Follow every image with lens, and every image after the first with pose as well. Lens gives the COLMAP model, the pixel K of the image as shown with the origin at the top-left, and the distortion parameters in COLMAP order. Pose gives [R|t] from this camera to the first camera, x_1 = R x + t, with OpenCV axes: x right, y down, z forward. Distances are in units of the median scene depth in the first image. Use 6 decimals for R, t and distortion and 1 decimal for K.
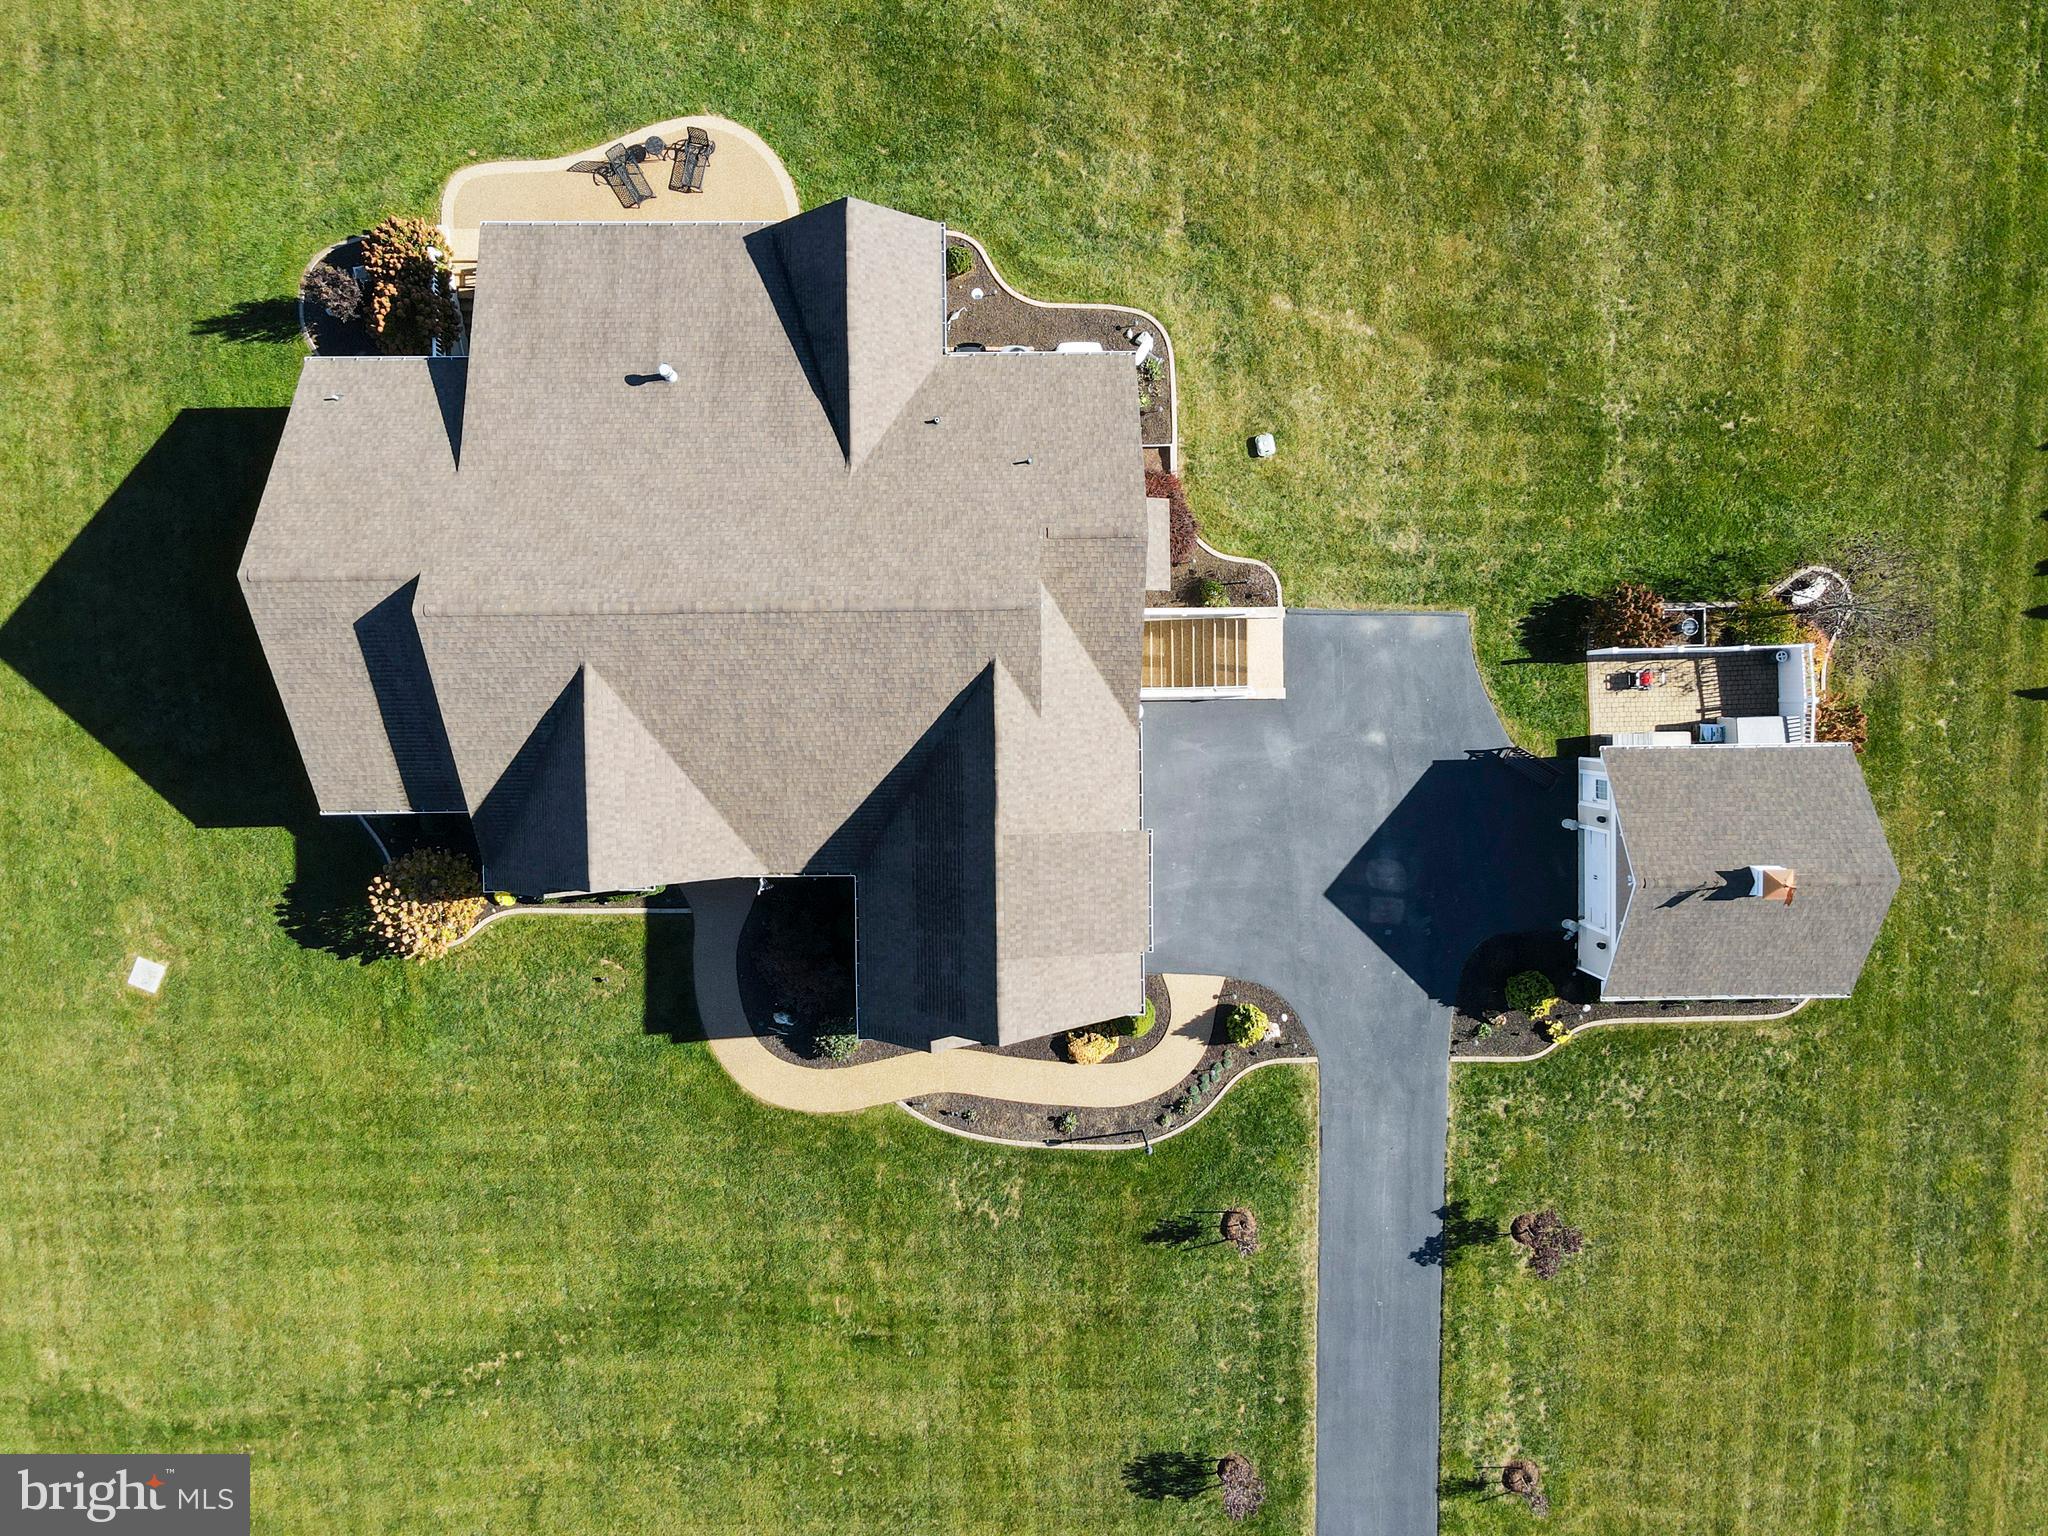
lens RADIAL K [[1759.1, 0, 1020.0], [0, 1759.1, 767.2], [0, 0, 1]] dist [-0.006107, 0.014678]
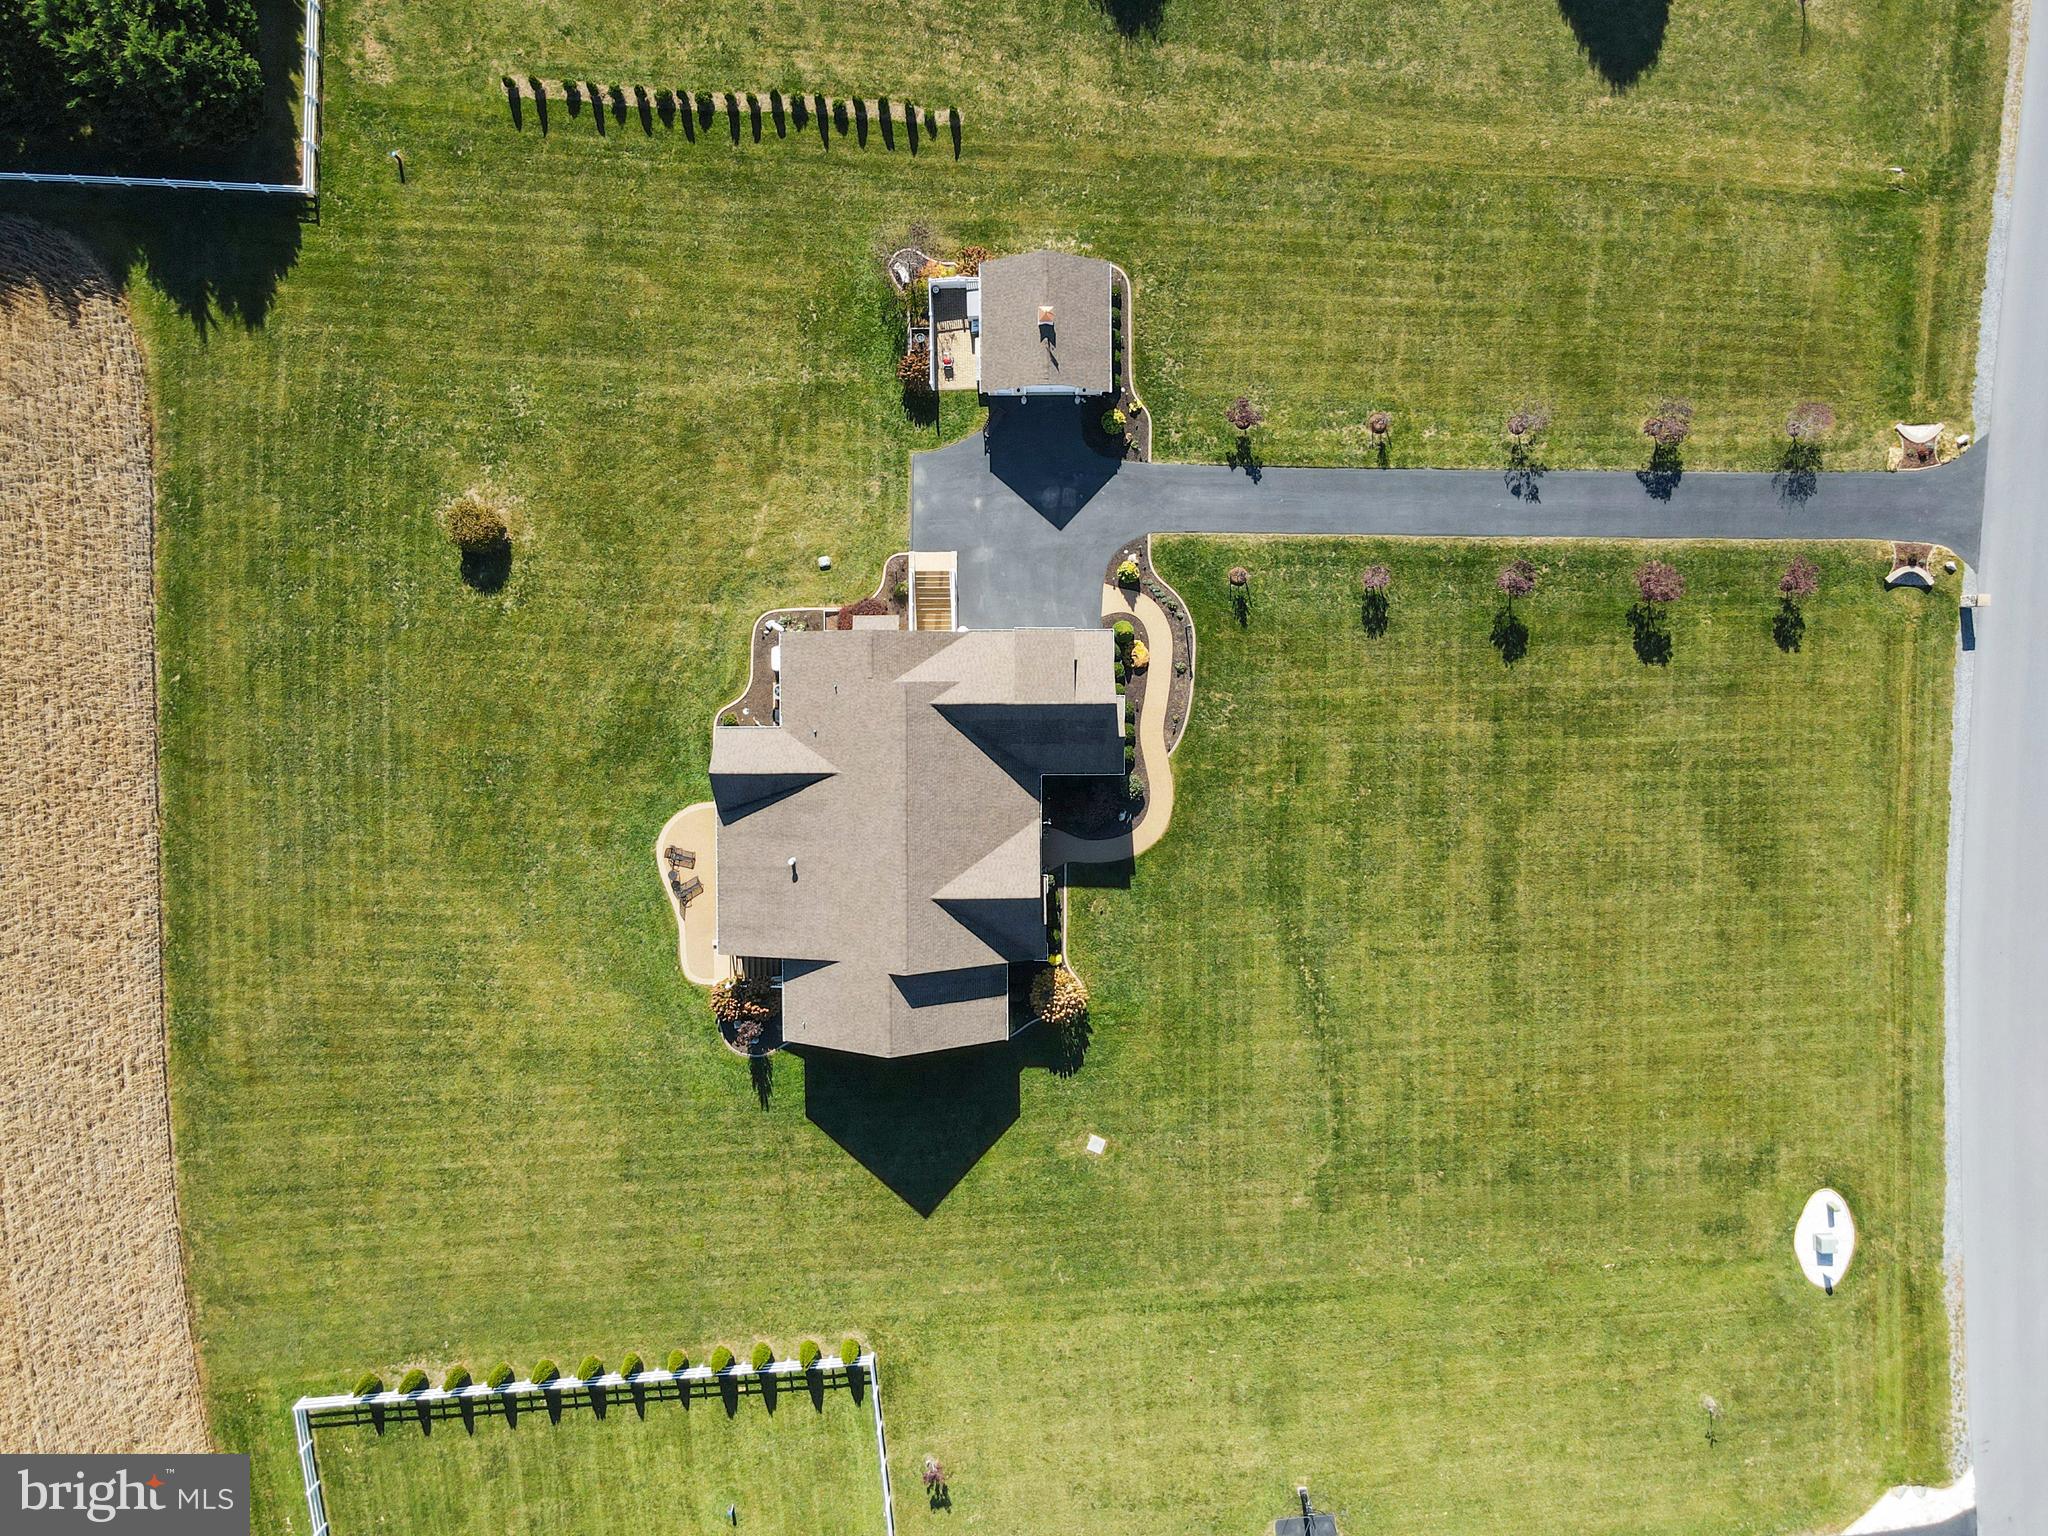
lens RADIAL K [[1527.8, 0, 1019.4], [0, 1527.8, 765.8], [0, 0, 1]] dist [-0.045079, 0.007082]
pose [[0.008006, -0.998394, -0.056086, 0.012380], [0.999375, 0.009920, -0.033934, 0.087015], [0.034436, -0.055779, 0.997849, -0.655857]]
